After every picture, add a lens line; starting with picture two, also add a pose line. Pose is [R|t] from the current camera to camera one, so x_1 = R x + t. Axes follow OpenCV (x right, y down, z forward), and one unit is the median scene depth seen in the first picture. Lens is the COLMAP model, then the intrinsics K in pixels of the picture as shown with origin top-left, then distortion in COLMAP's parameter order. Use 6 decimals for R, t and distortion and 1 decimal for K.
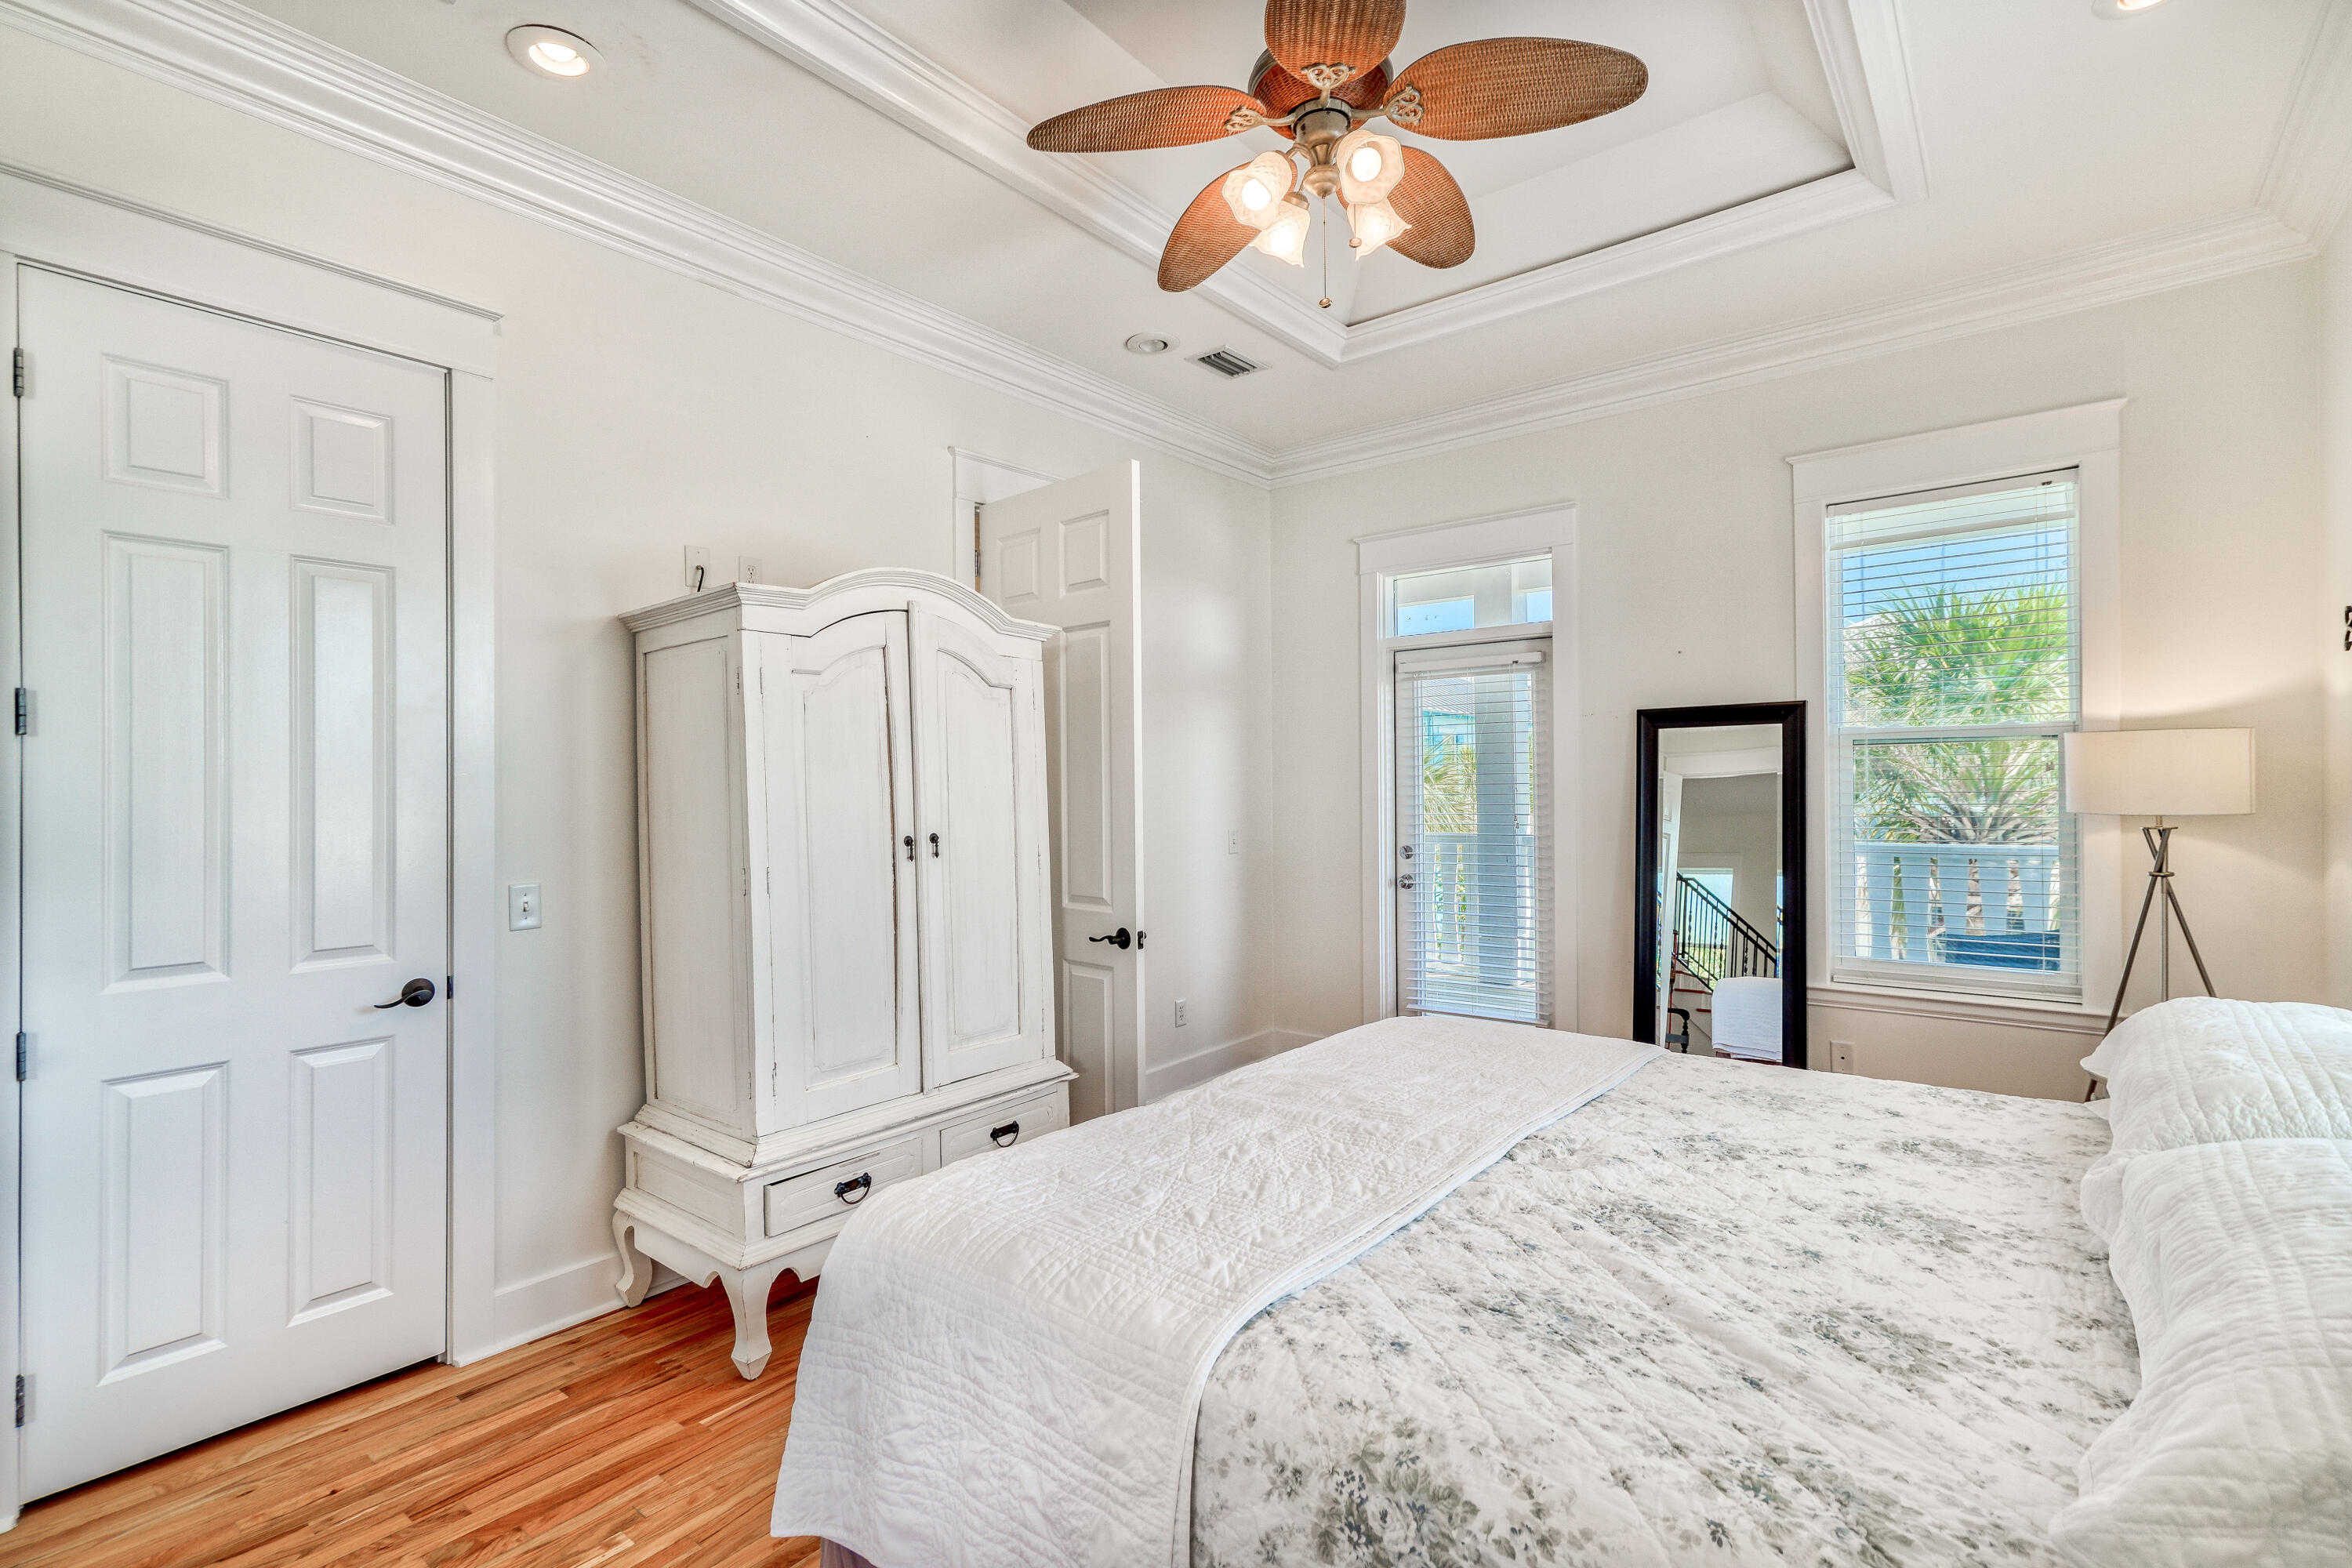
lens RADIAL K [[1100.1, 0, 1169.1], [0, 1100.1, 757.9], [0, 0, 1]] dist [-0.009340, 0.013459]
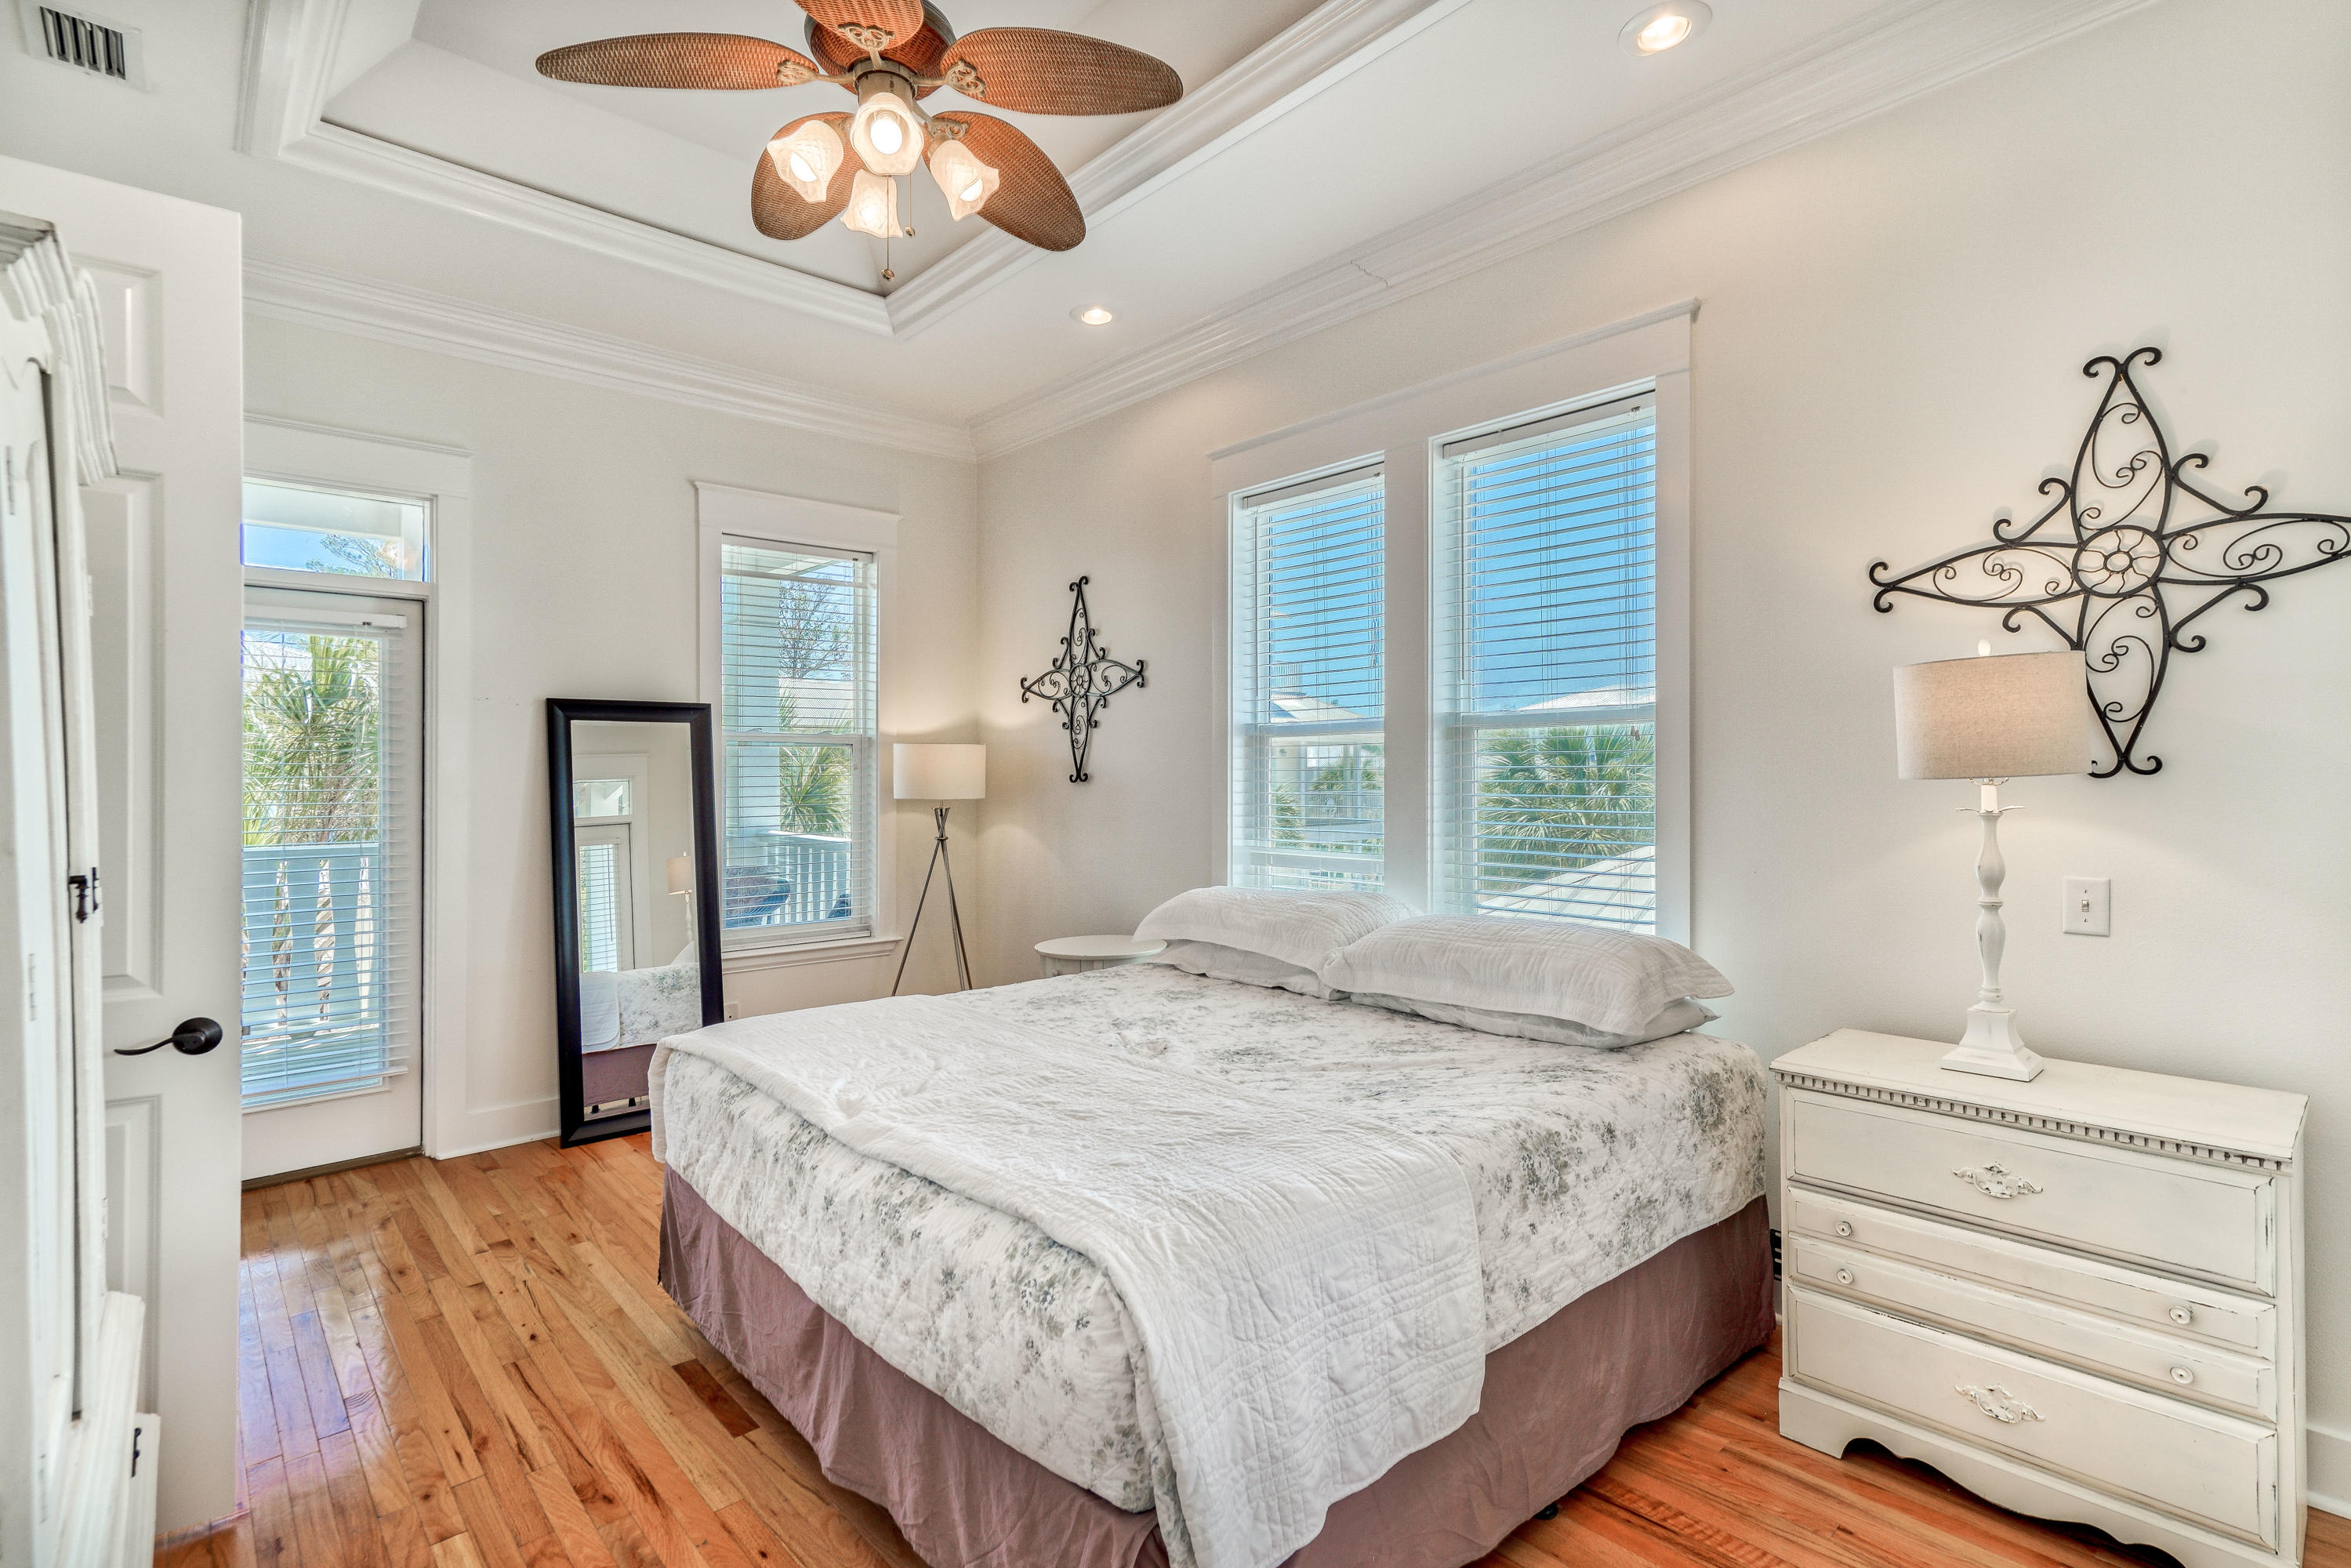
lens RADIAL K [[1108.6, 0, 1196.2], [0, 1108.6, 771.9], [0, 0, 1]] dist [-0.016807, 0.016837]
pose [[0.154133, 0.015197, 0.987933, -0.507456], [-0.025530, 0.999609, -0.011393, 0.019061], [-0.987720, -0.023466, 0.154460, 0.378836]]
